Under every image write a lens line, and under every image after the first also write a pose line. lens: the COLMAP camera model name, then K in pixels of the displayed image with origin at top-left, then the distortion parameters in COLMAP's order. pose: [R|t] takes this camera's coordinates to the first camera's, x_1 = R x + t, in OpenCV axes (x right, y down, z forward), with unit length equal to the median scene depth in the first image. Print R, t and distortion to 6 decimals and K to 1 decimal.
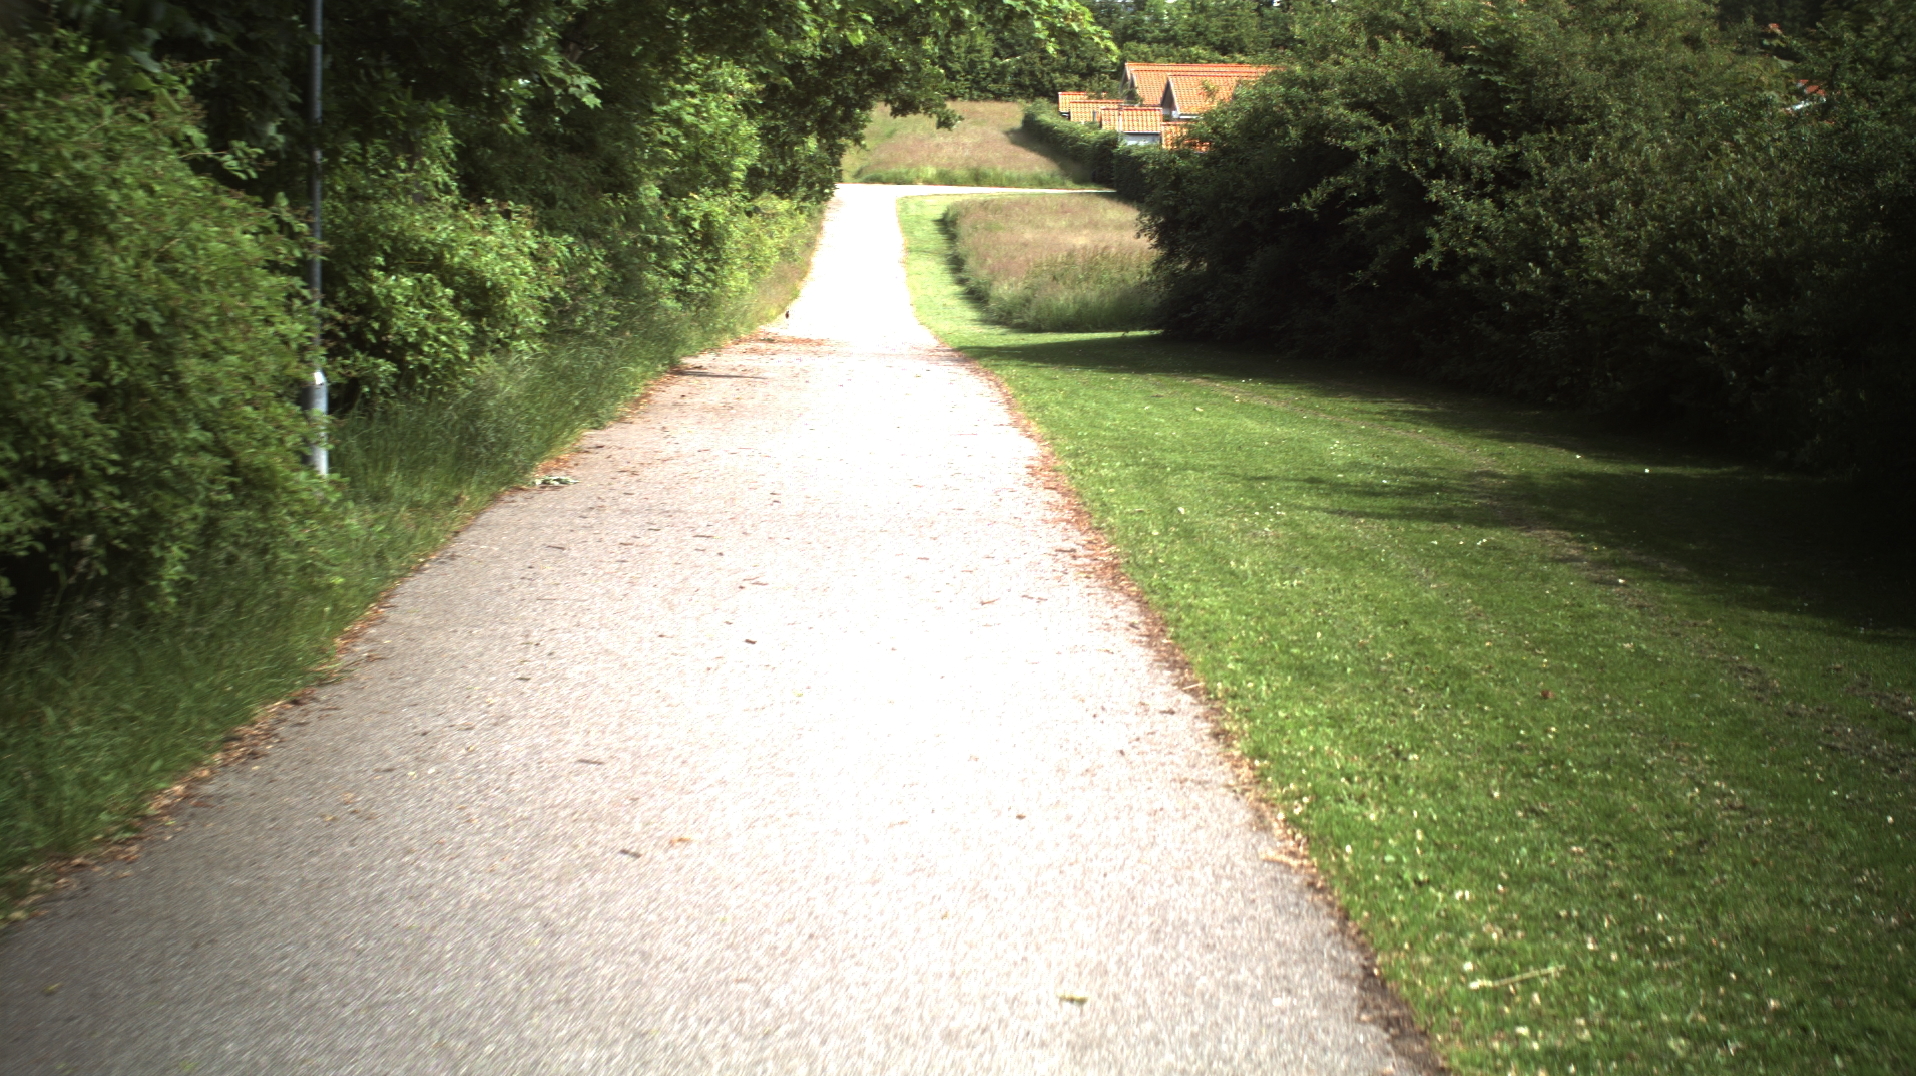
lens RADIAL K [[3395.0, 0, 958.0], [0, 3395.0, 538.0], [0, 0, 1]] dist [-0.297506, 0.244067]
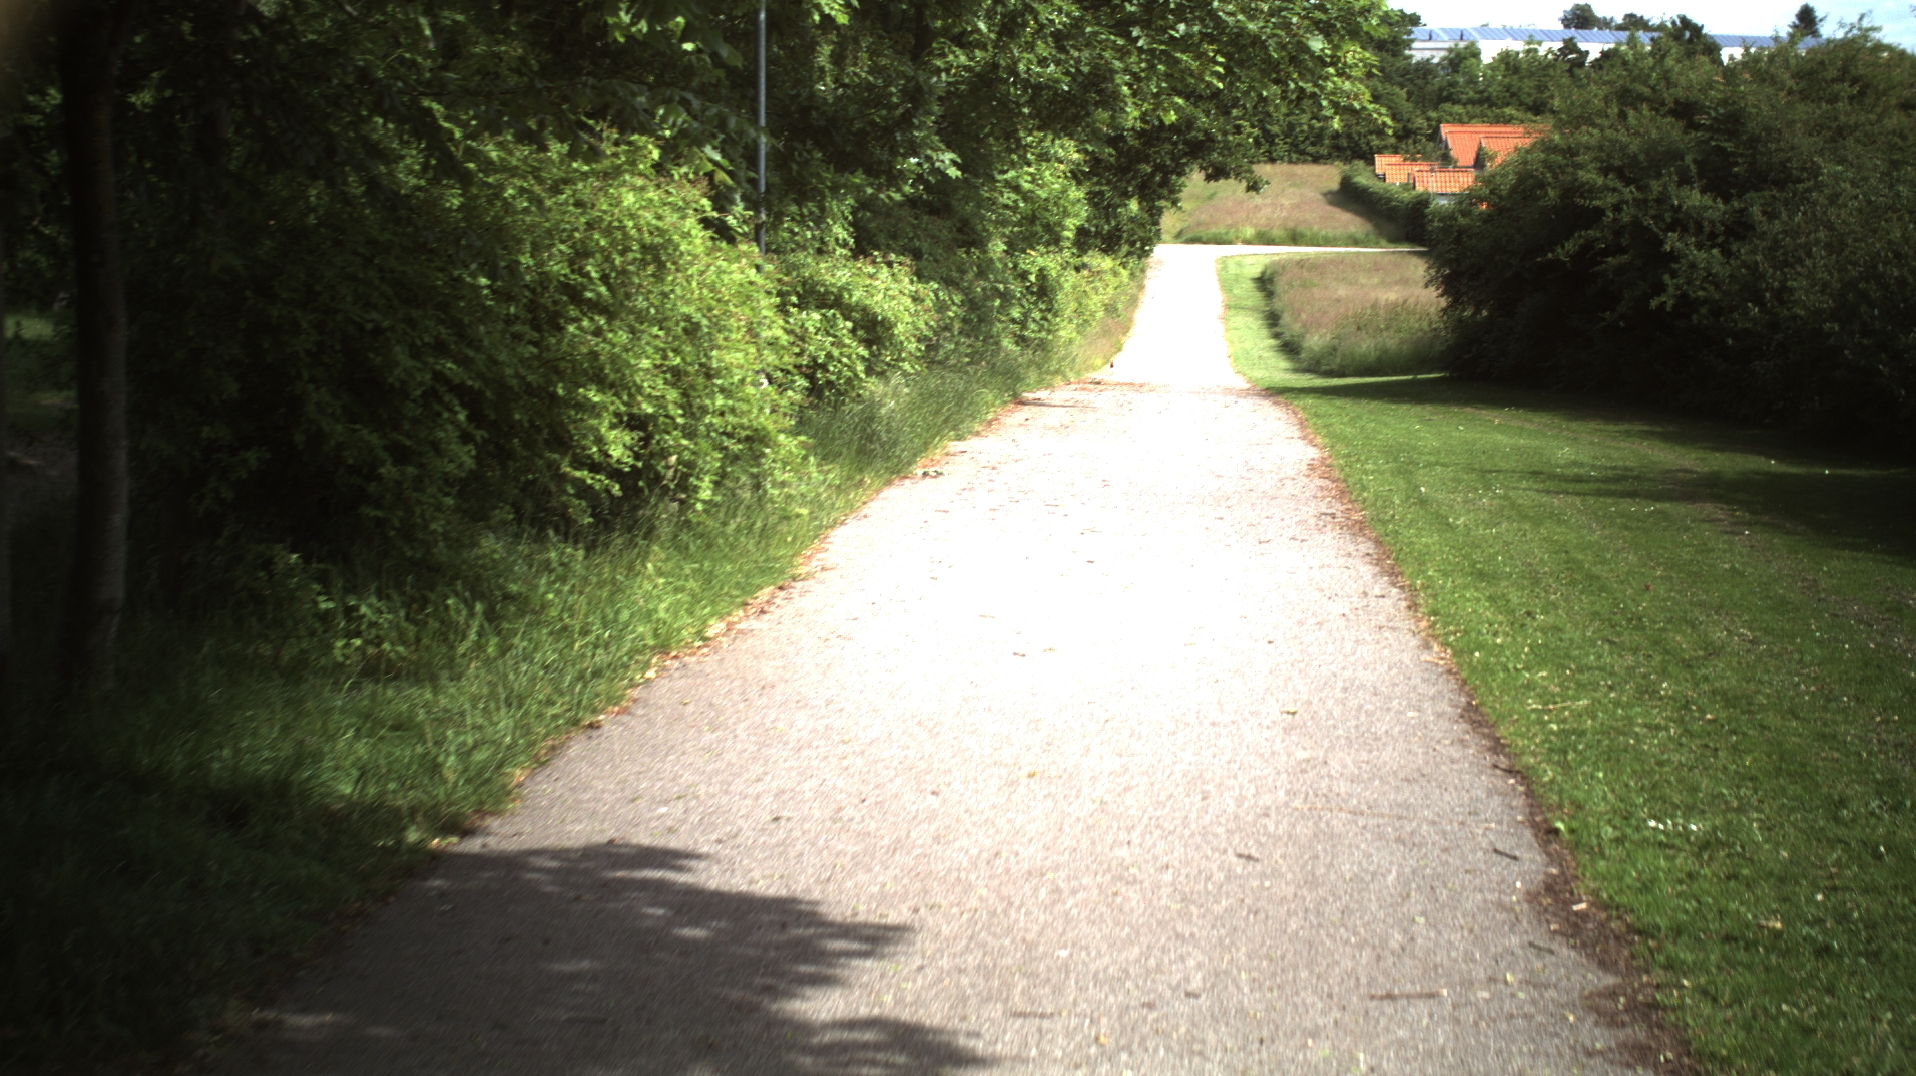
lens RADIAL K [[3395.0, 0, 958.0], [0, 3395.0, 538.0], [0, 0, 1]] dist [-0.297506, 0.244067]
pose [[0.995425, -0.003320, -0.095491, 0.005562], [0.001576, 0.999831, -0.018338, 0.014337], [0.095536, 0.018104, 0.995261, -0.123902]]
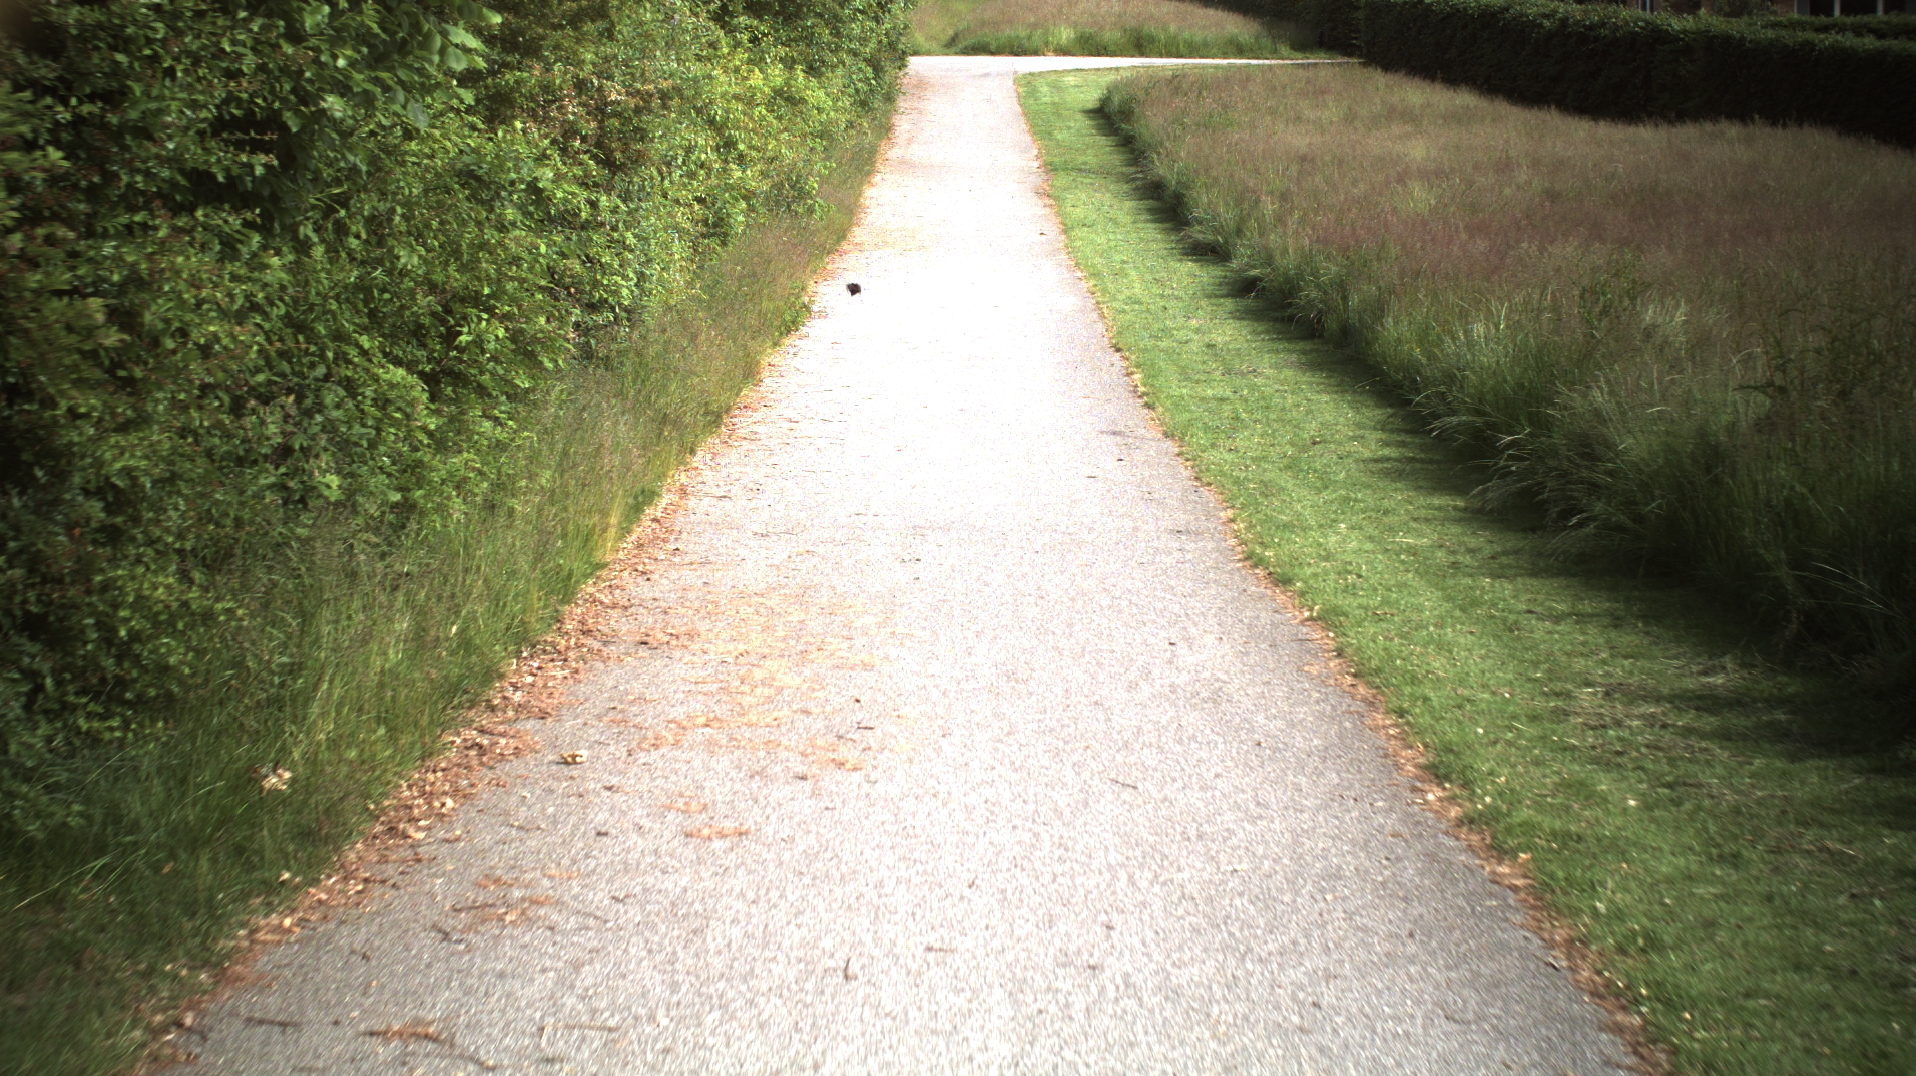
lens RADIAL K [[3395.0, 0, 958.0], [0, 3395.0, 538.0], [0, 0, 1]] dist [-0.297506, 0.244067]
pose [[0.999450, -0.016244, -0.028922, -0.039688], [0.017146, 0.999366, 0.031209, -0.117589], [0.028397, -0.031688, 0.999094, 1.256942]]
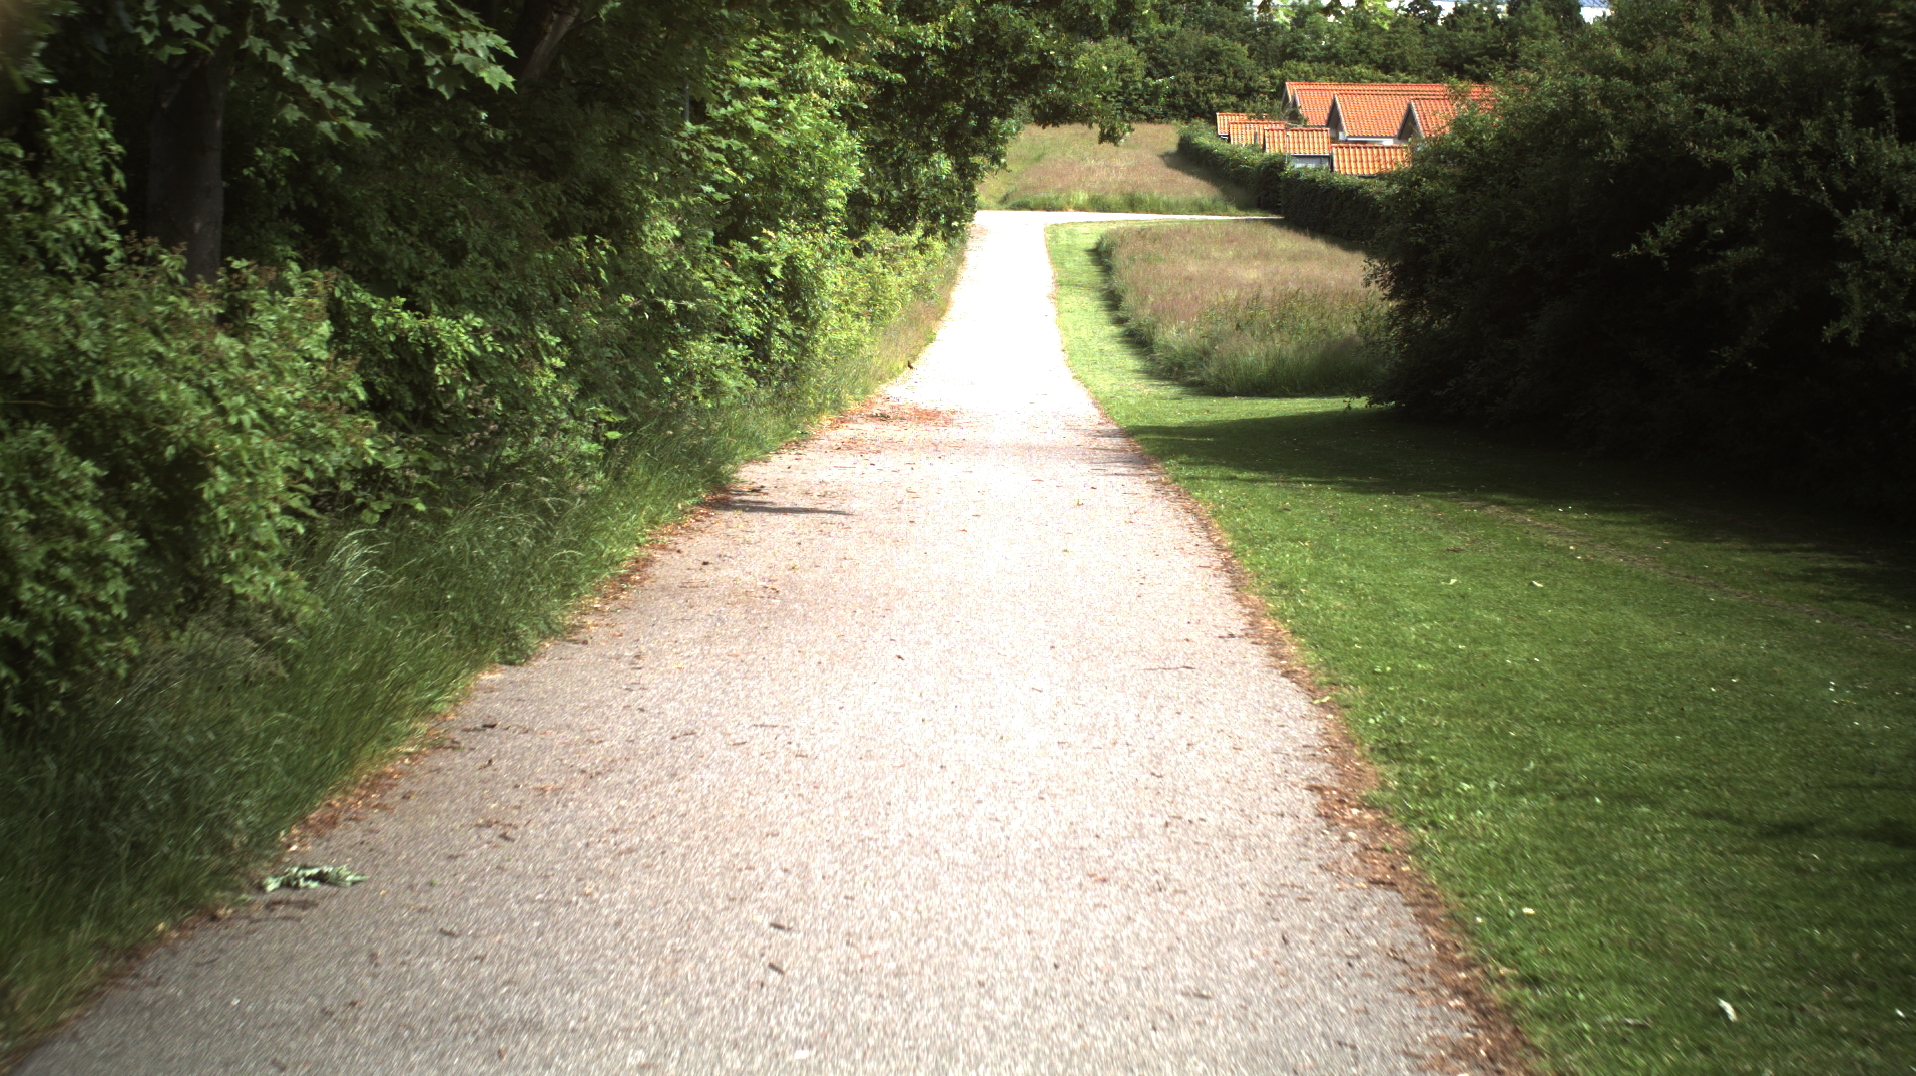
lens RADIAL K [[3395.0, 0, 958.0], [0, 3395.0, 538.0], [0, 0, 1]] dist [-0.297506, 0.244067]
pose [[0.999034, -0.001167, -0.043937, -0.004957], [0.000841, 0.999972, -0.007439, -0.027383], [0.043945, 0.007395, 0.999007, 0.249369]]
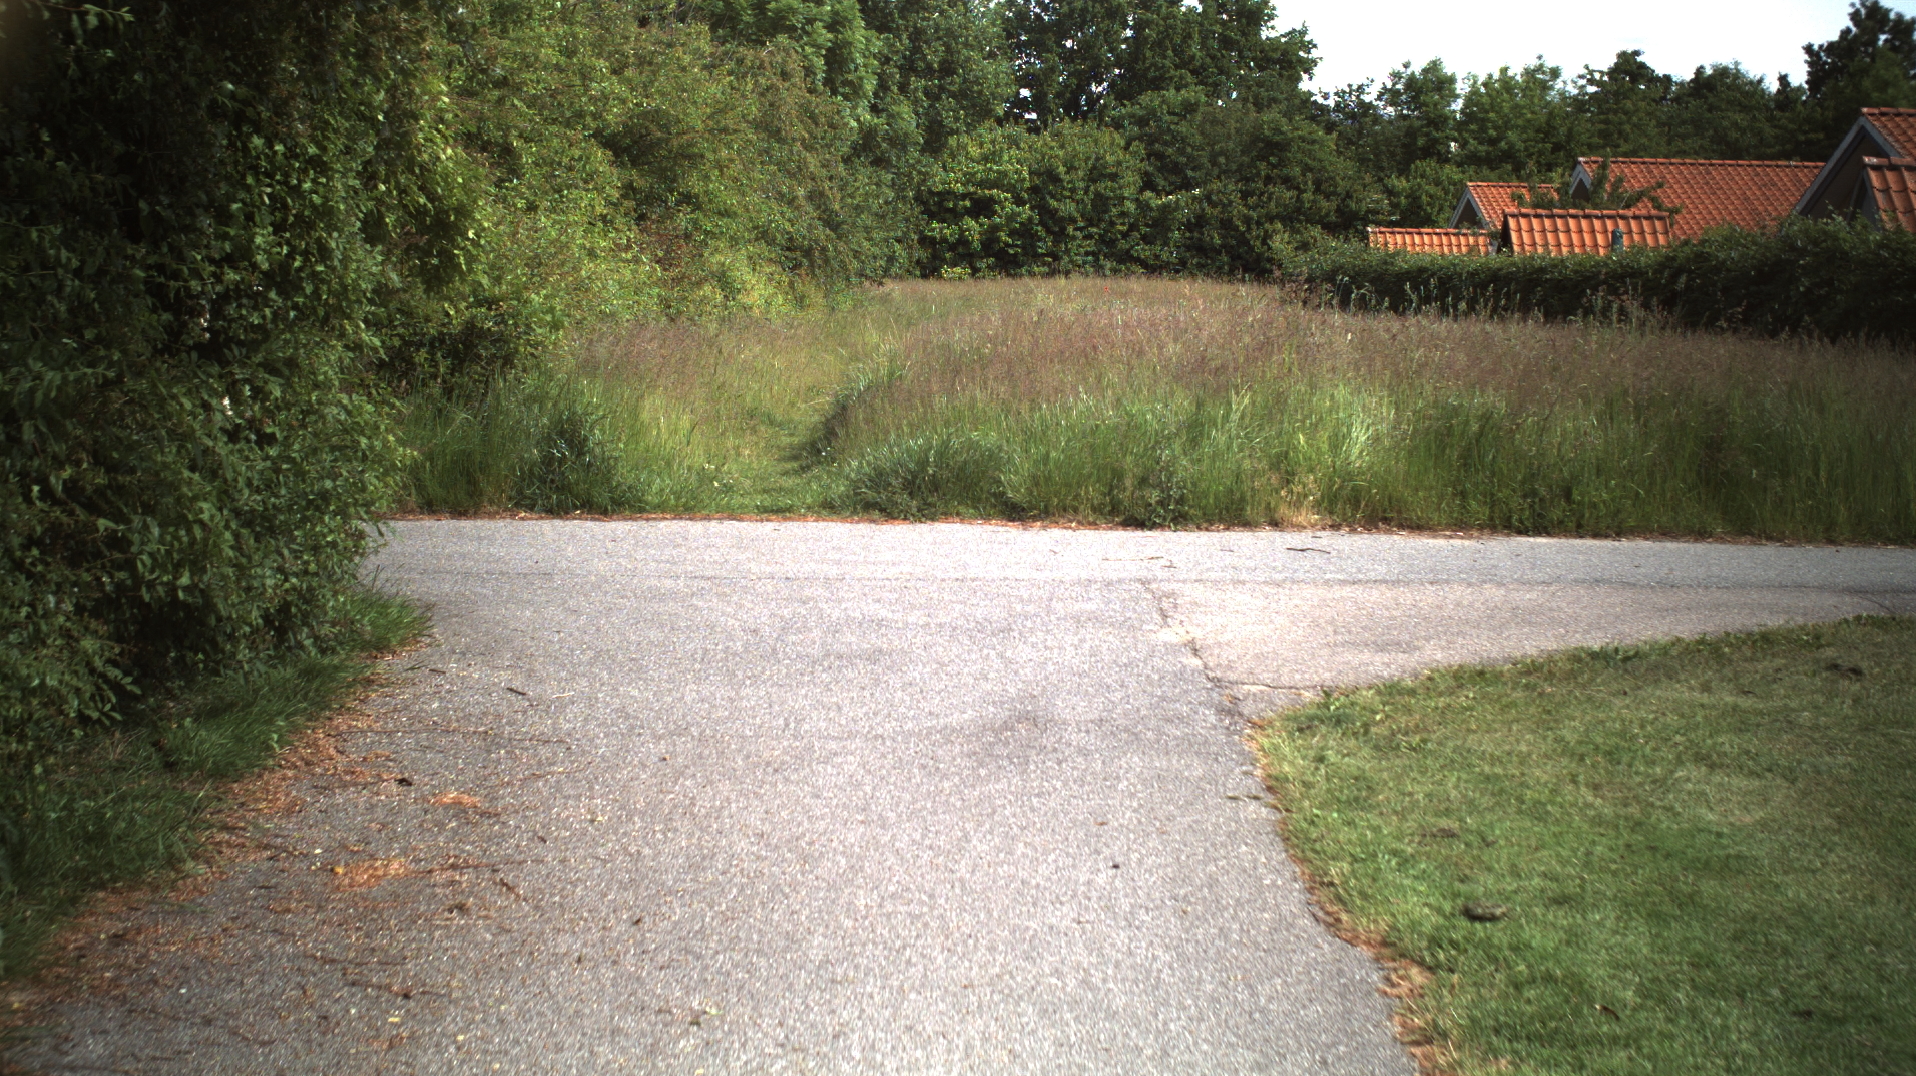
lens RADIAL K [[3395.0, 0, 958.0], [0, 3395.0, 538.0], [0, 0, 1]] dist [-0.297506, 0.244067]
pose [[0.999993, -0.001184, -0.003654, -0.080386], [0.000902, 0.997090, -0.076234, -0.323527], [0.003733, 0.076230, 0.997083, 2.996230]]
